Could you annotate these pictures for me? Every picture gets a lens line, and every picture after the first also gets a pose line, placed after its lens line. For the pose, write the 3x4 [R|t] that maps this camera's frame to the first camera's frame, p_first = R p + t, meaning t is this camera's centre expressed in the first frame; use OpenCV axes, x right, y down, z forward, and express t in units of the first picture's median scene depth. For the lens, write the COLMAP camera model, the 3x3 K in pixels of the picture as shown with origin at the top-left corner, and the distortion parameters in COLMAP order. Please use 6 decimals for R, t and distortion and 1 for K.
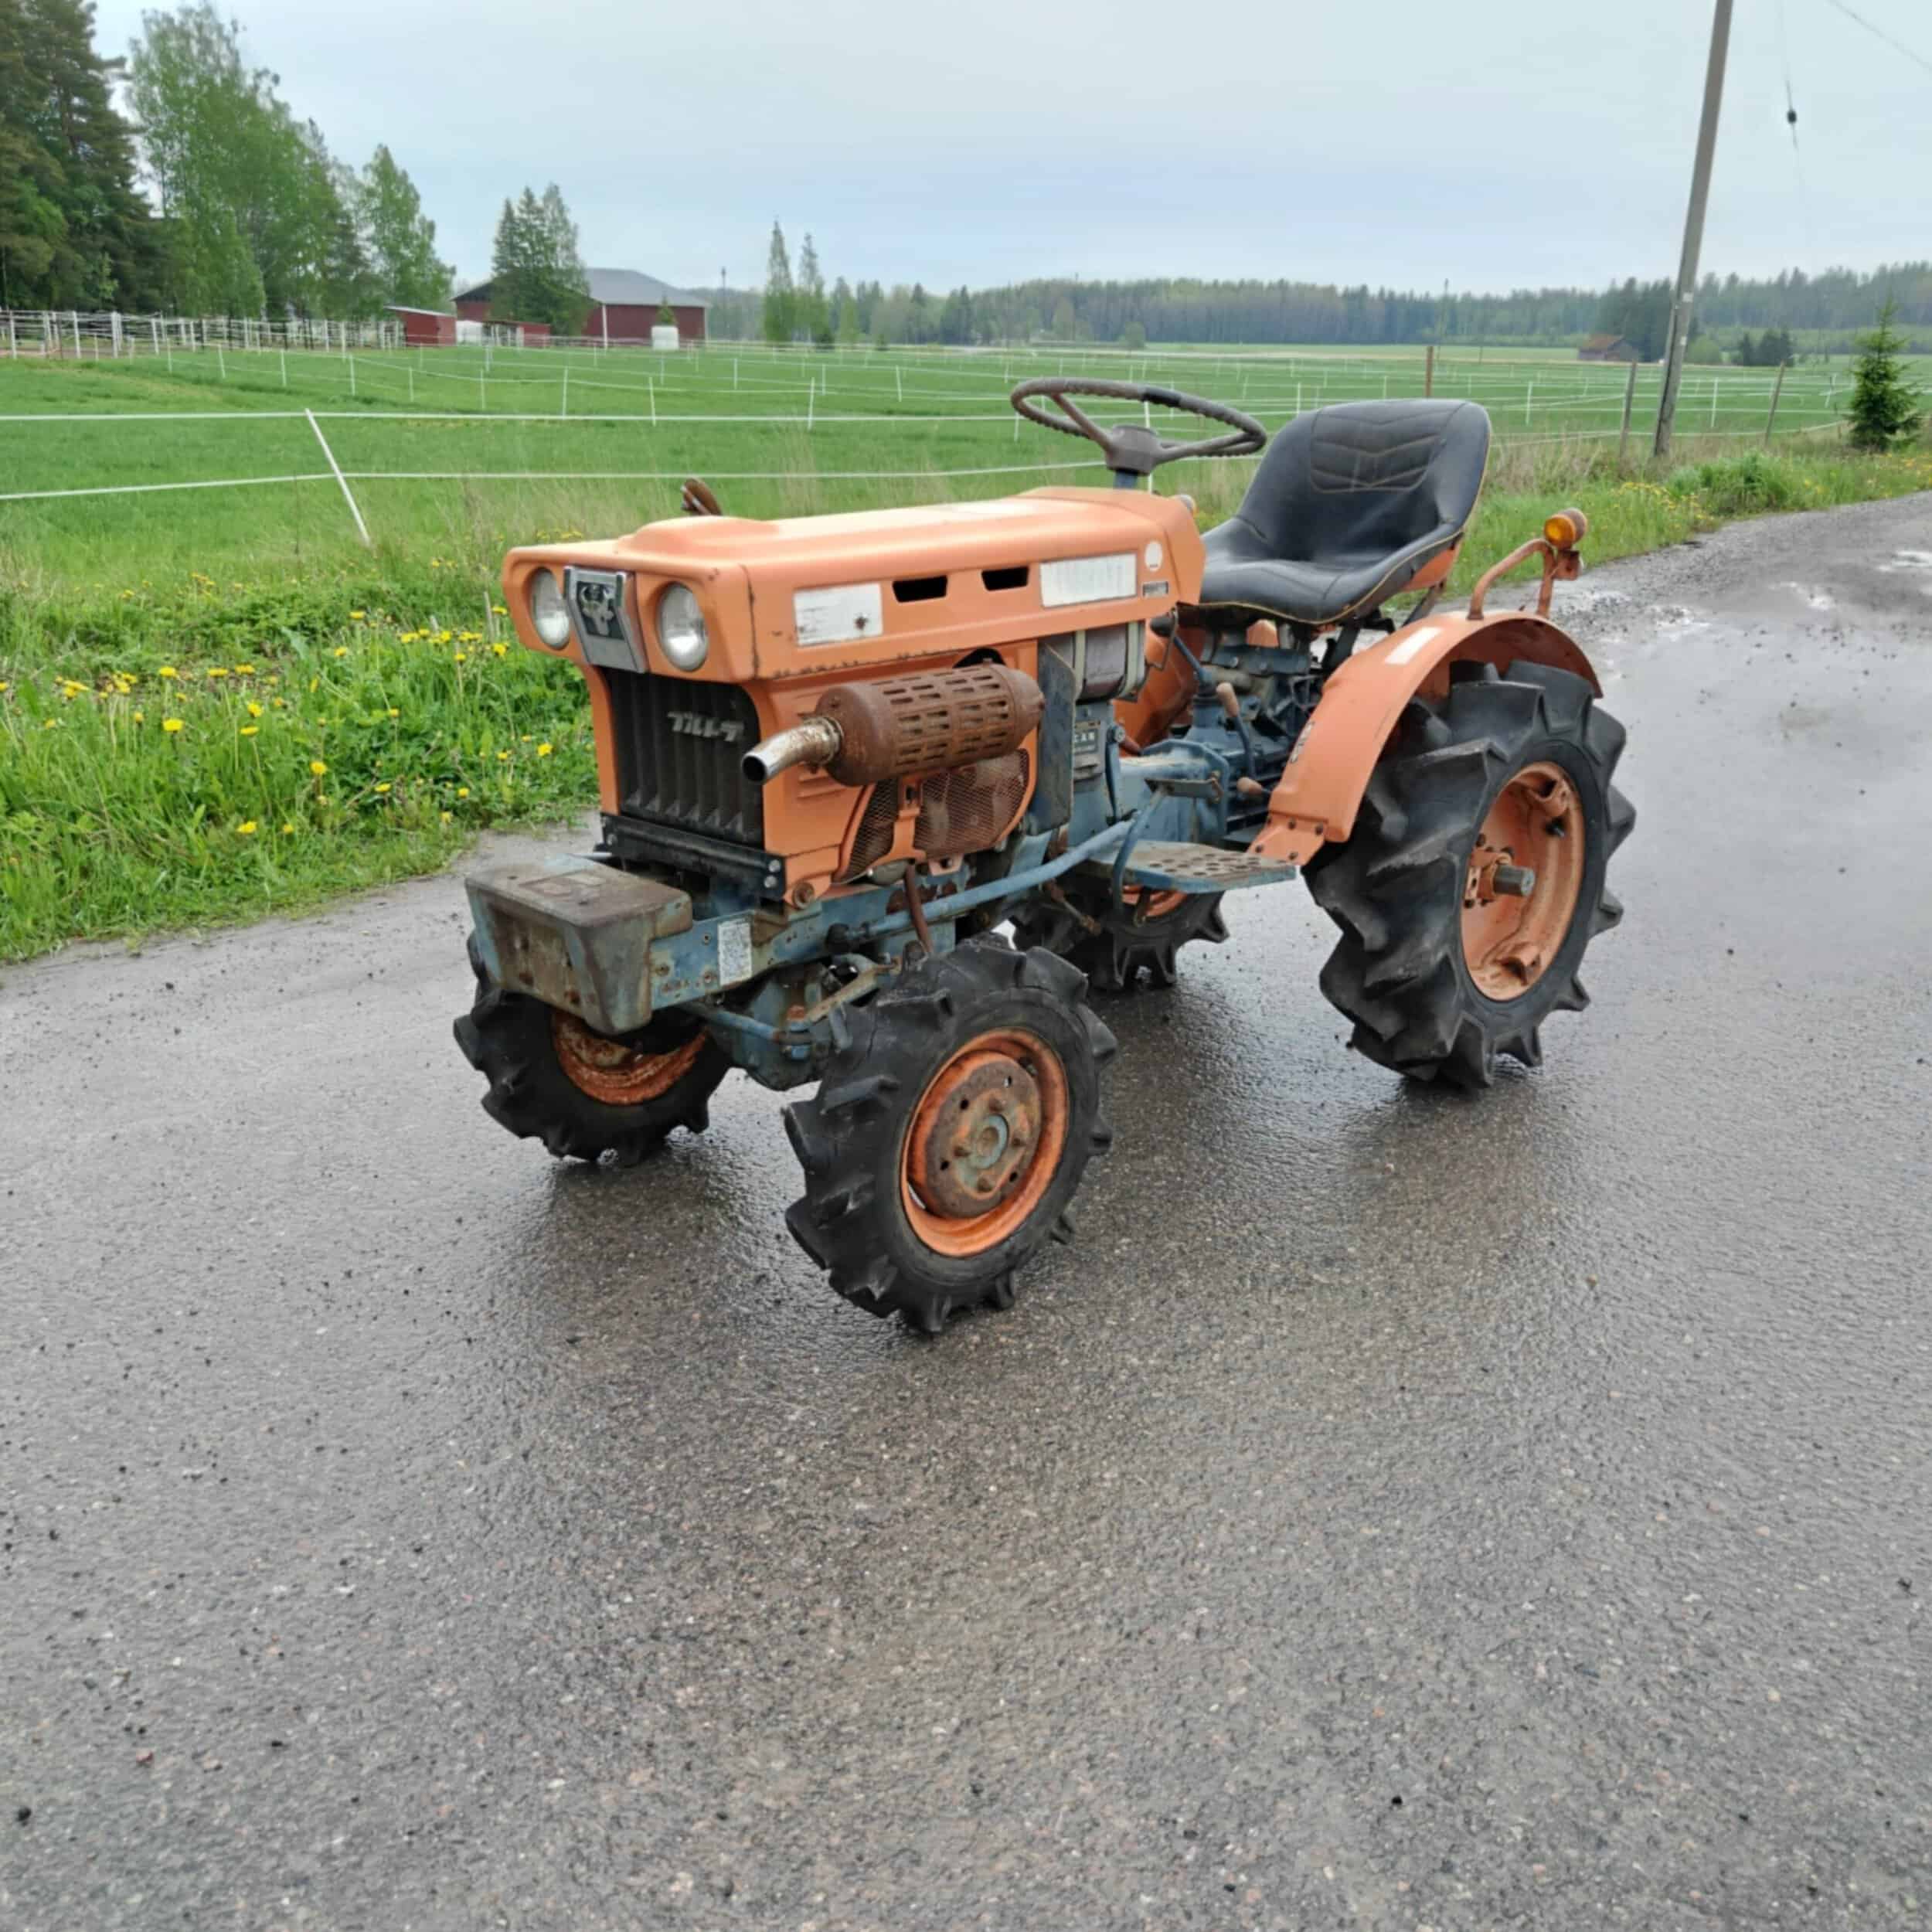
lens RADIAL K [[1772.1, 0, 937.2], [0, 1772.1, 1013.9], [0, 0, 1]] dist [0.000075, 0.000000]
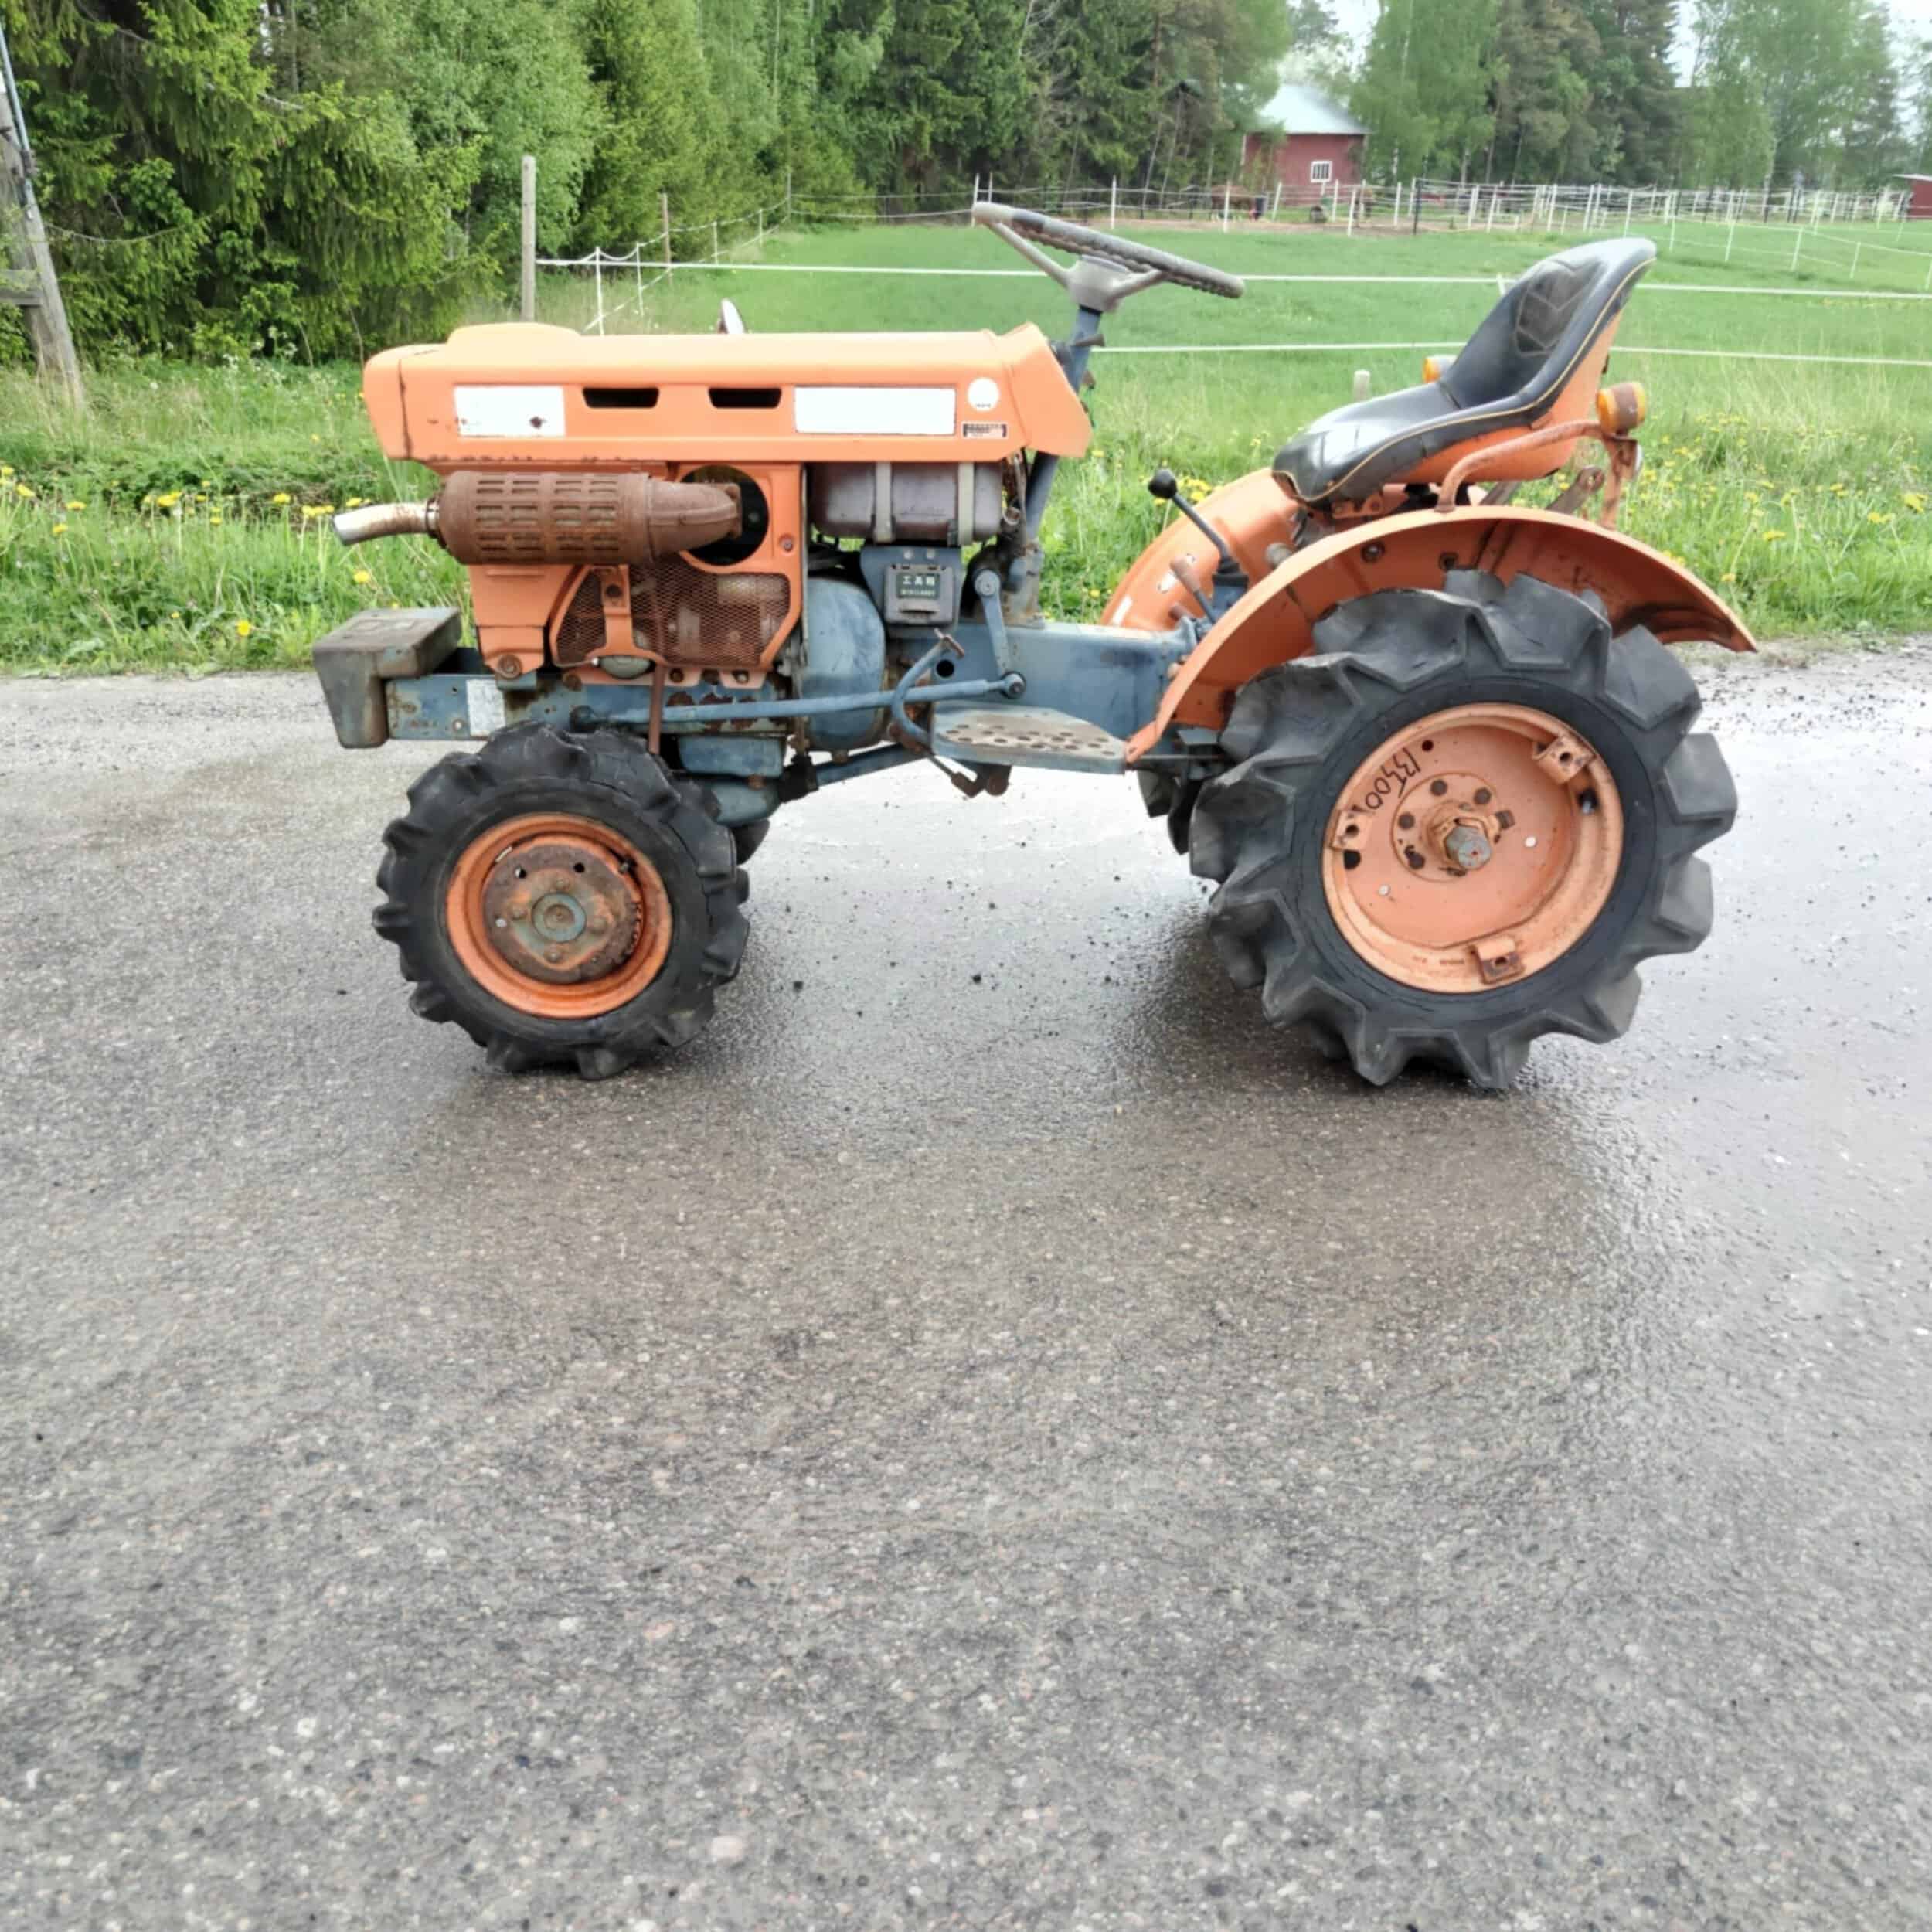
lens RADIAL K [[1772.1, 0, 956.2], [0, 1772.1, 1000.9], [0, 0, 1]] dist [0.000075, 0.000000]
pose [[0.742723, 0.271411, -0.612126, 0.675675], [-0.237469, 0.961515, 0.138194, -0.065398], [0.626075, 0.042721, 0.778592, 0.236808]]
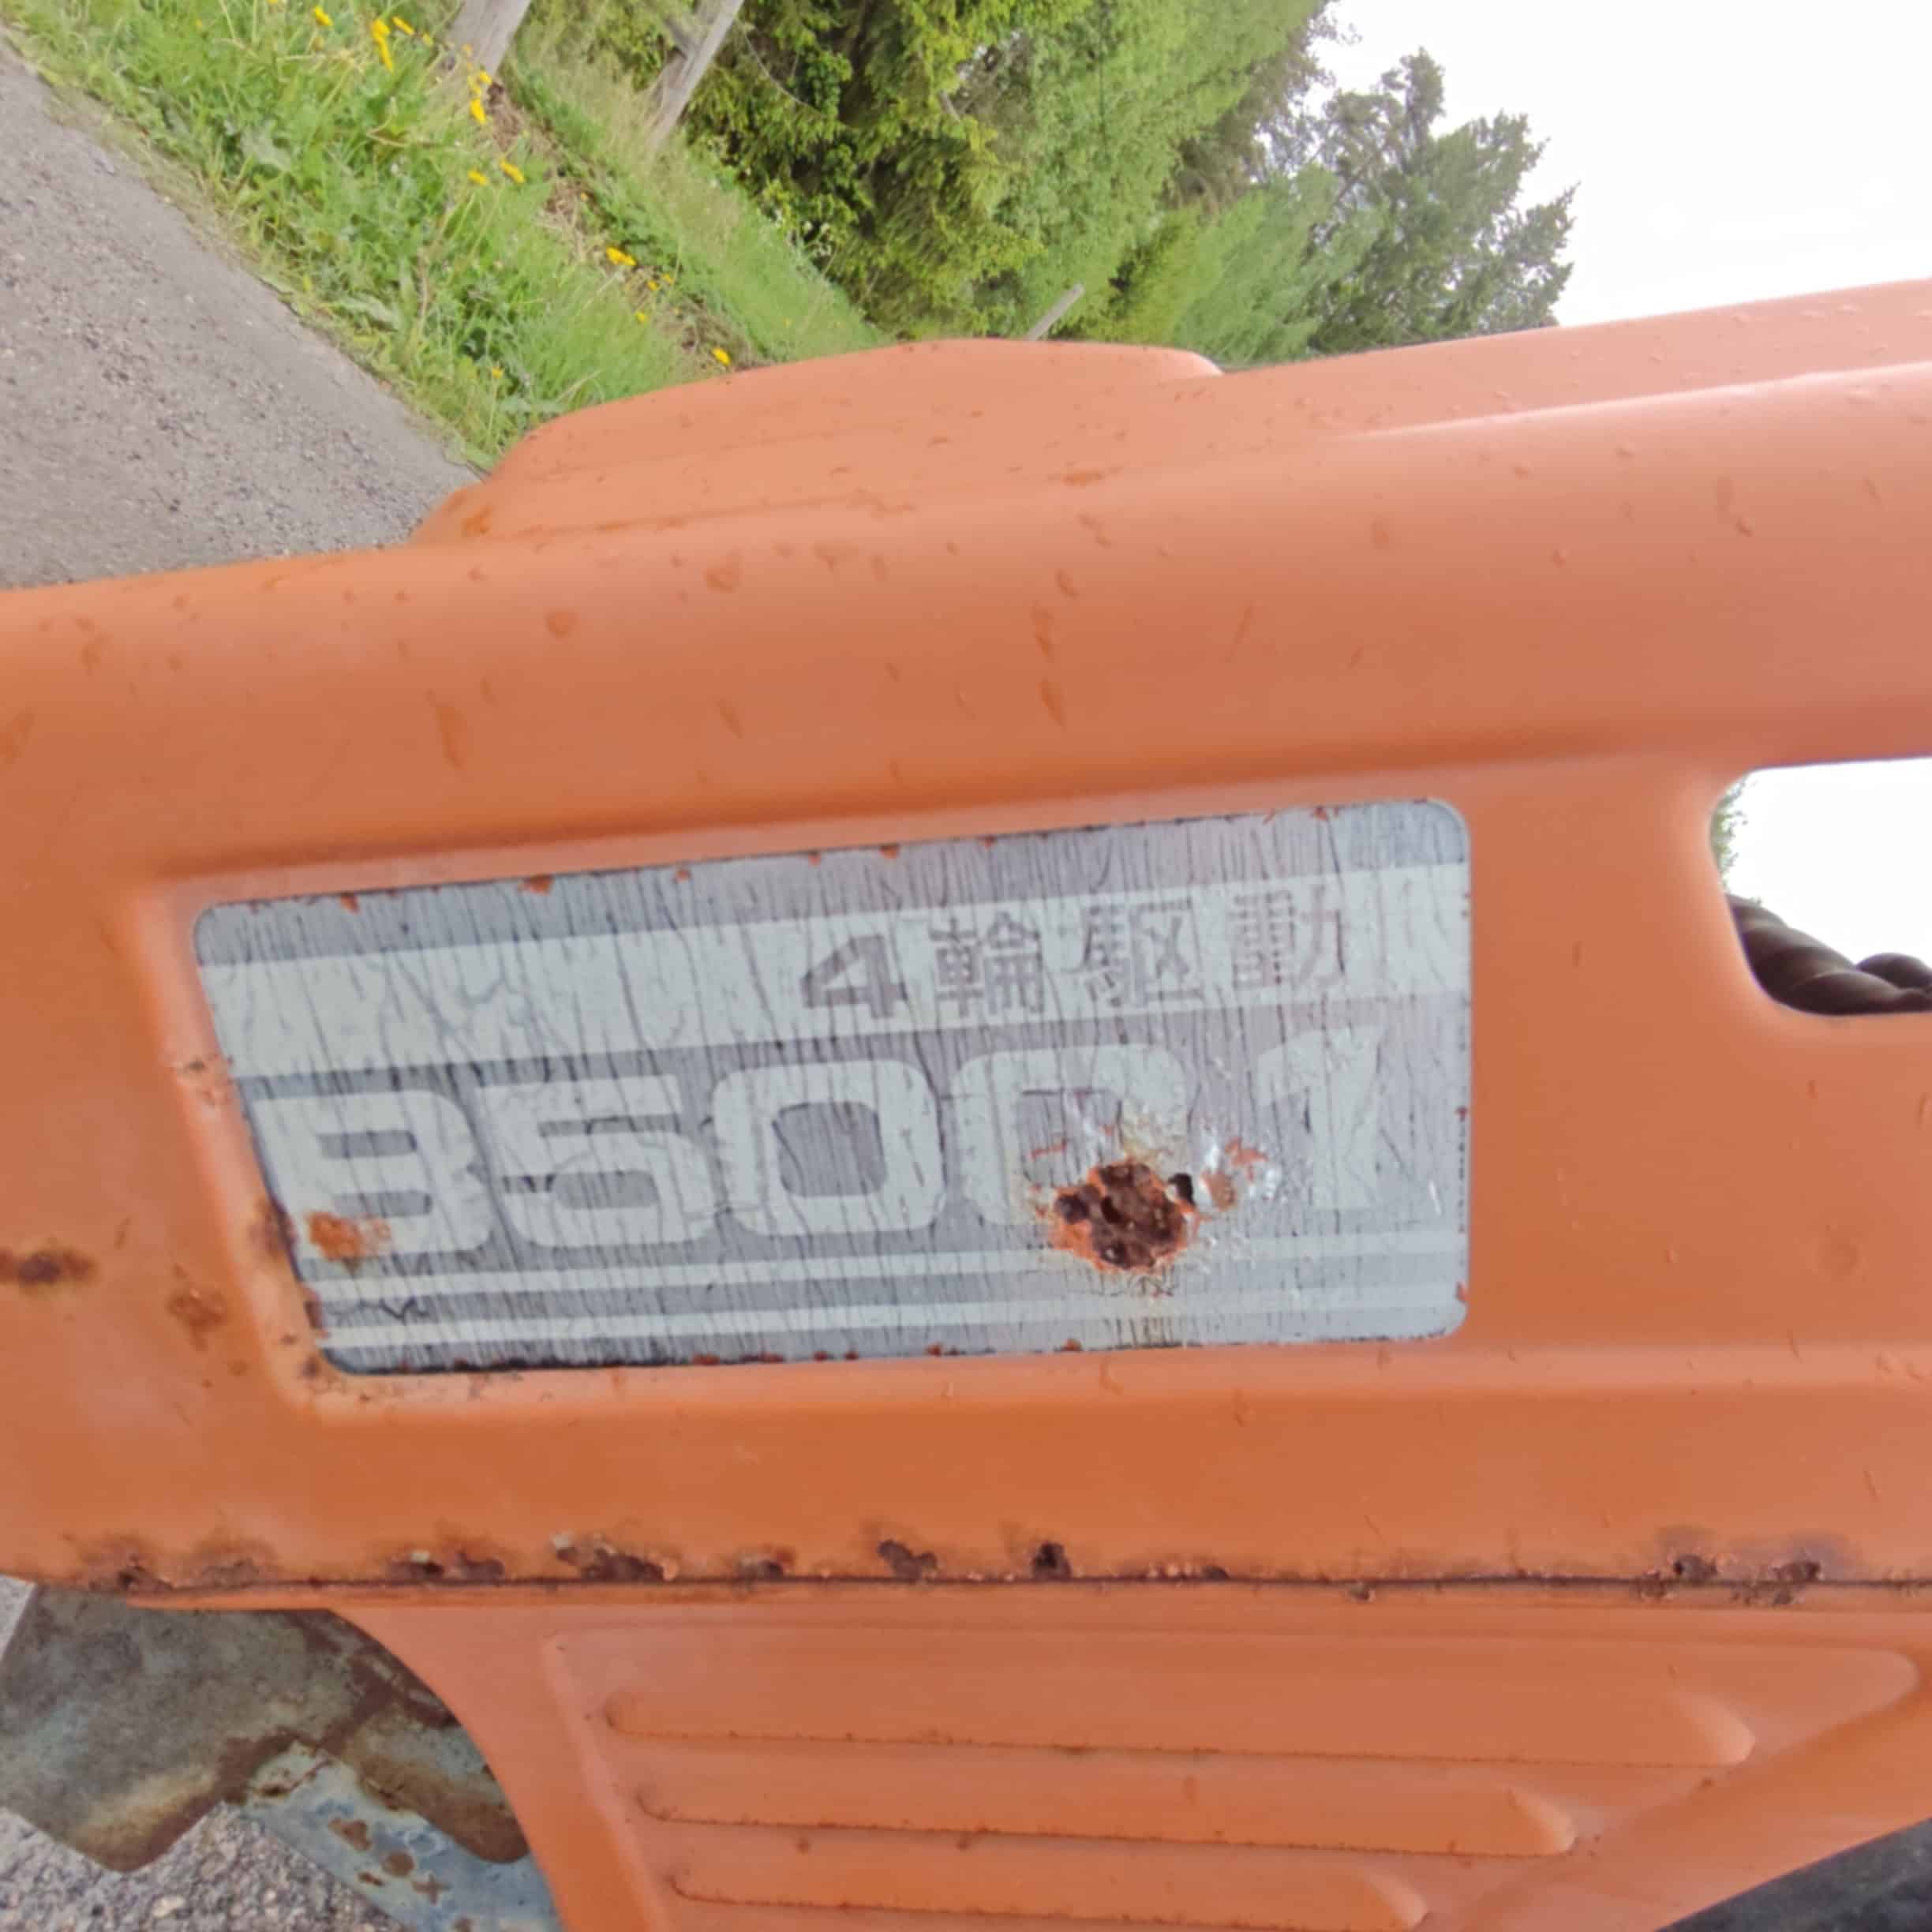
lens RADIAL K [[1237.5, 0, 973.9], [0, 1237.5, 962.1], [0, 0, 1]] dist [0.004076, -0.001815]
pose [[0.417400, 0.724871, -0.548032, -0.078936], [-0.843428, 0.533503, 0.063271, -0.122789], [0.338241, 0.435816, 0.834061, 0.629390]]
